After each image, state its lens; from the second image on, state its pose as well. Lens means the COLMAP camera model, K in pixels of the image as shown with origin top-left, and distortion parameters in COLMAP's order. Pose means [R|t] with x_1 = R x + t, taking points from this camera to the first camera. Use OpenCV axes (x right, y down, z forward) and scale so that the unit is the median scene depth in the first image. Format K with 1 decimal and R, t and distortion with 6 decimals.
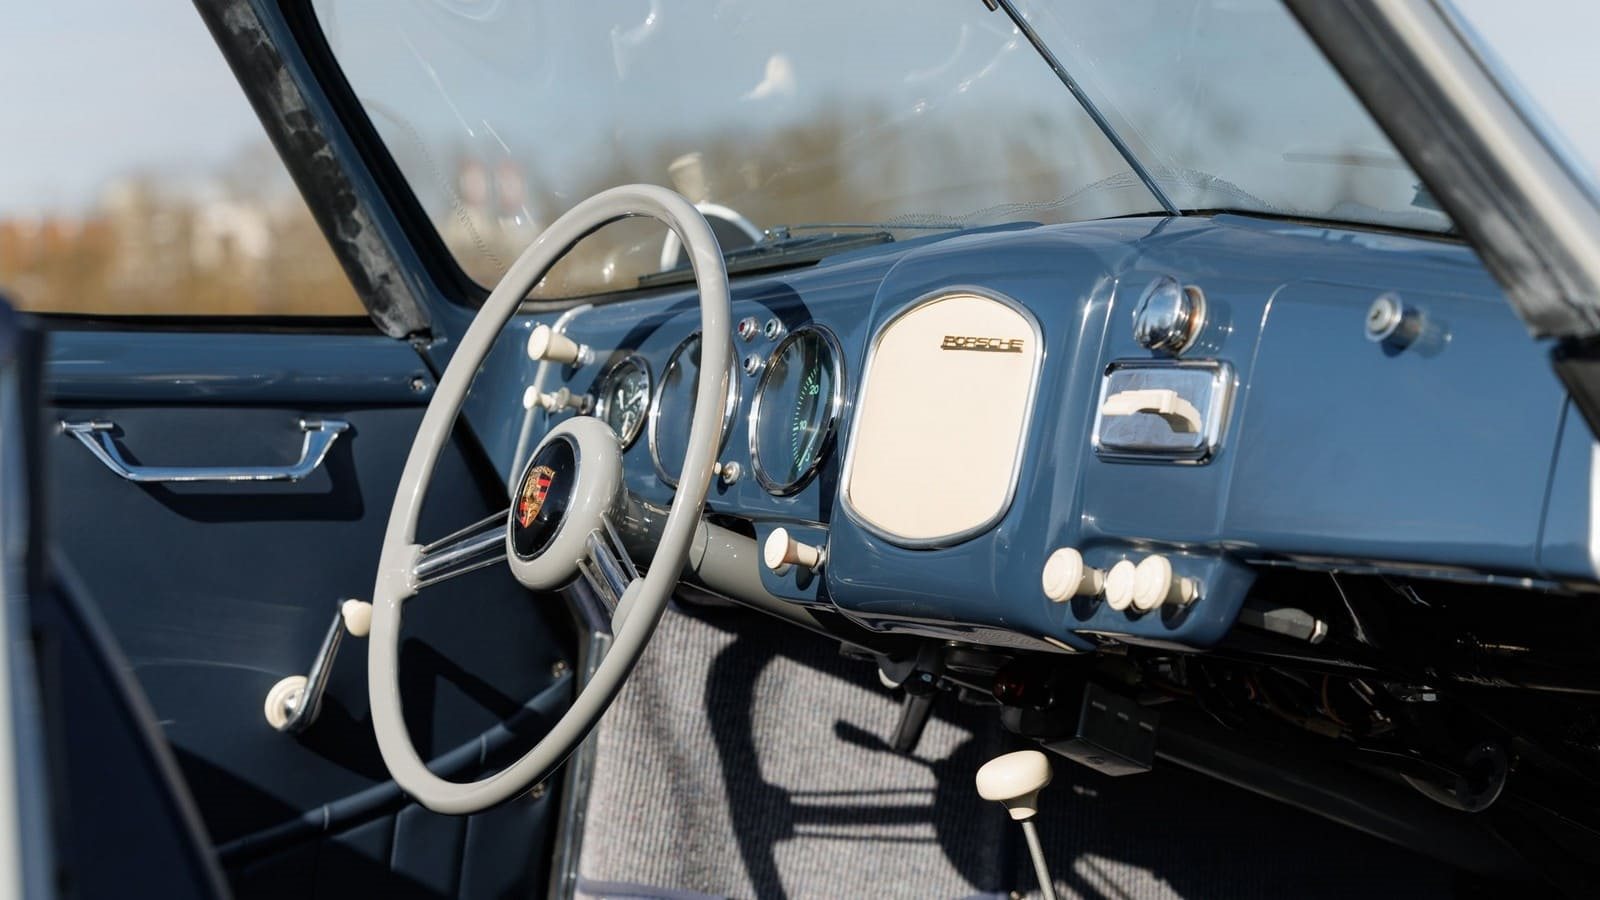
lens RADIAL K [[3257.8, 0, 800.0], [0, 3257.8, 450.0], [0, 0, 1]] dist [0.012116, -0.003722]
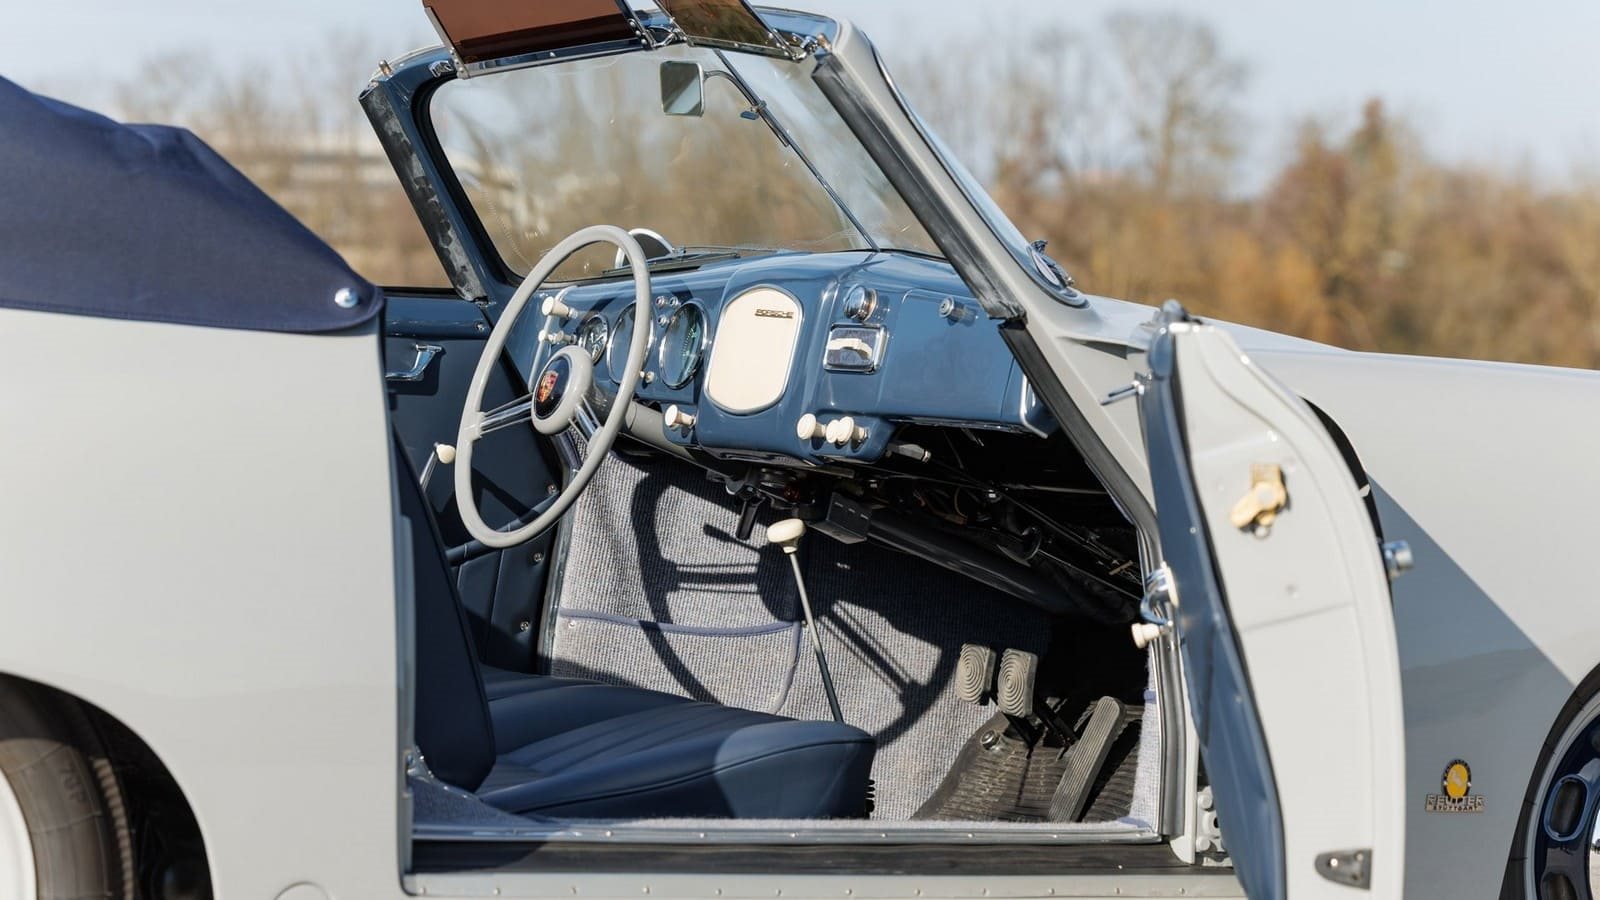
lens RADIAL K [[3257.8, 0, 800.0], [0, 3257.8, 450.0], [0, 0, 1]] dist [0.012116, -0.003722]
pose [[0.999448, 0.027682, 0.018349, 0.032923], [-0.027894, 0.999546, 0.011382, 0.025221], [-0.018026, -0.011888, 0.999767, -0.905485]]
